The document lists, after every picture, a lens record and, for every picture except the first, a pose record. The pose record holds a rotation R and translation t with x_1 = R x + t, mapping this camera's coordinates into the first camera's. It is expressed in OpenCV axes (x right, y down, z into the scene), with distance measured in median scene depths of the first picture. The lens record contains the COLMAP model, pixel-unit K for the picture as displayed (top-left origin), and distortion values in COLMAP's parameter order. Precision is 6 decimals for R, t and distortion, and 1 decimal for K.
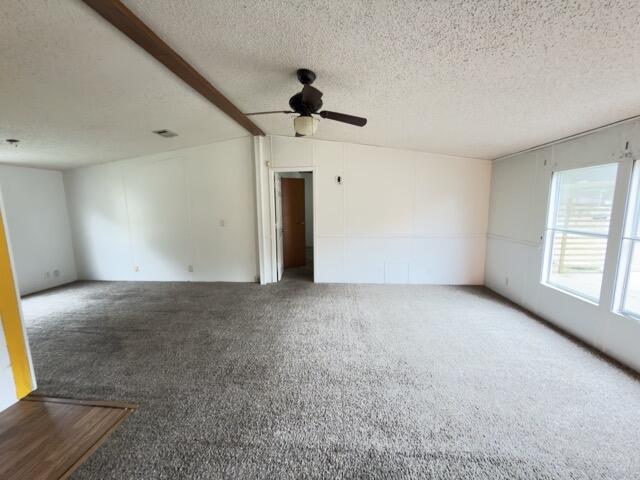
lens RADIAL K [[253.1, 0, 320.0], [0, 253.1, 240.0], [0, 0, 1]] dist [-0.000619, 0.000184]
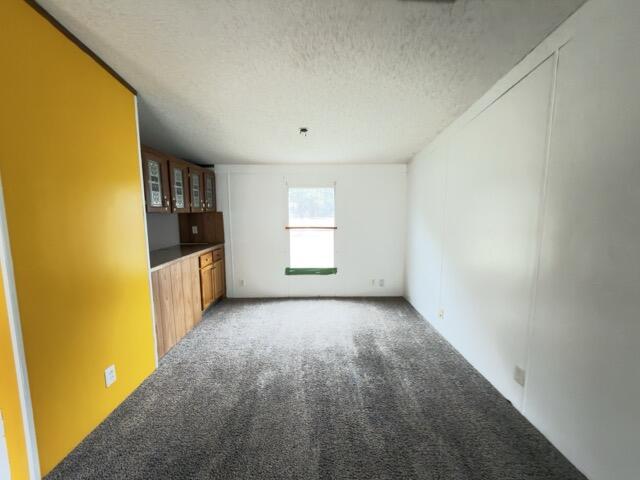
lens RADIAL K [[254.5, 0, 320.0], [0, 254.5, 240.0], [0, 0, 1]] dist [0.000589, 0.000096]
pose [[0.102751, 0.129806, -0.986201, -0.261588], [-0.132376, 0.984414, 0.115779, -0.111642], [0.985859, 0.118653, 0.118332, 0.837714]]
